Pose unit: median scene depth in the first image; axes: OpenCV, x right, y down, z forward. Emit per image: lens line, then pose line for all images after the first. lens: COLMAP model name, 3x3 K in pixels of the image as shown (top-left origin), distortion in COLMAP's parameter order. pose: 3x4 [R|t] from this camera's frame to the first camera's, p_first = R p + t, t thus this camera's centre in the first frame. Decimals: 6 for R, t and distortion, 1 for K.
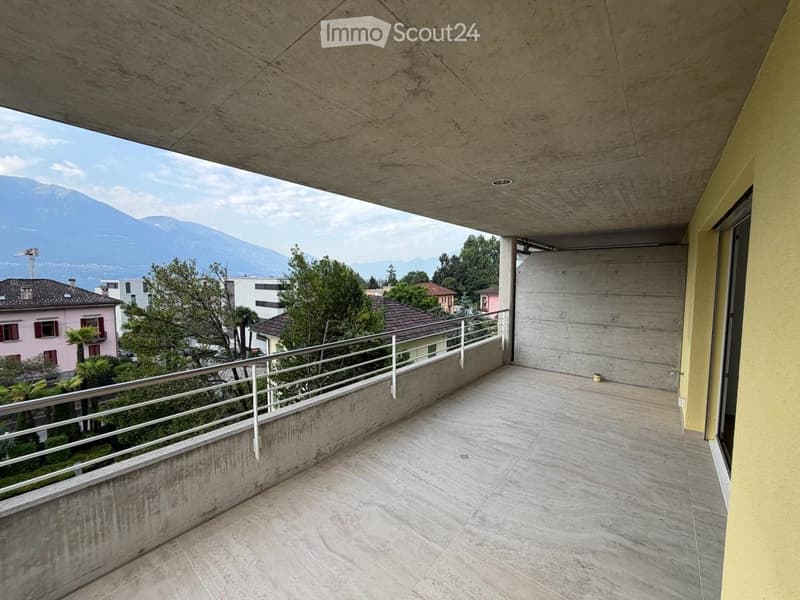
lens RADIAL K [[318.7, 0, 398.1], [0, 318.7, 299.3], [0, 0, 1]] dist [-0.000403, 0.000331]
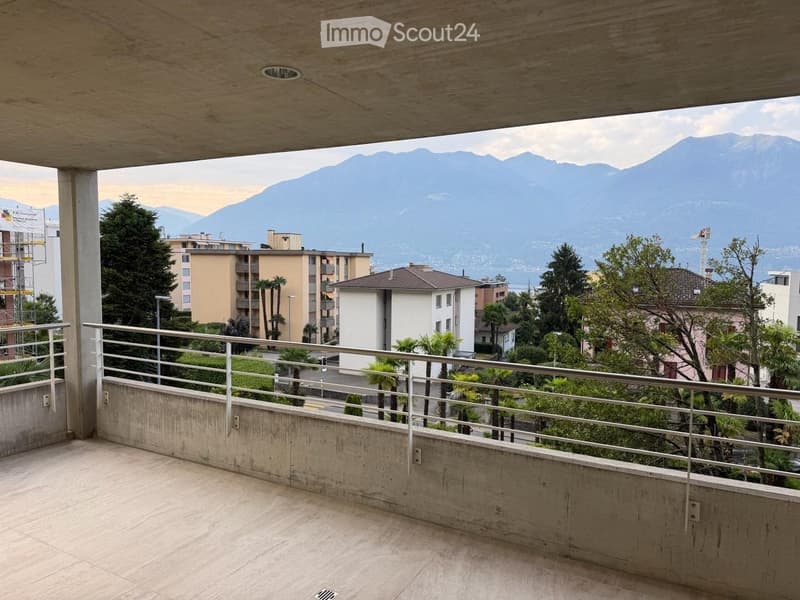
lens RADIAL K [[564.7, 0, 397.9], [0, 564.7, 298.7], [0, 0, 1]] dist [0.030629, -0.029658]
pose [[0.197090, 0.060664, -0.978507, 1.143390], [-0.075493, 0.996059, 0.046547, -0.051044], [0.977475, 0.064697, 0.200893, 0.907011]]
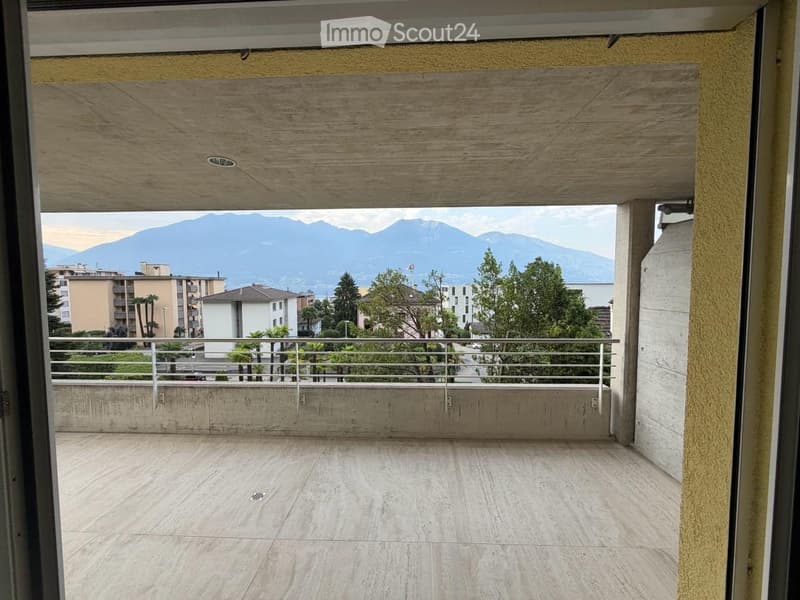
lens RADIAL K [[318.7, 0, 398.6], [0, 318.7, 298.9], [0, 0, 1]] dist [-0.000403, 0.000331]
pose [[0.608816, 0.032893, -0.792629, 1.092296], [-0.046694, 0.998894, 0.005588, -0.045159], [0.791936, 0.033609, 0.609678, 0.775351]]
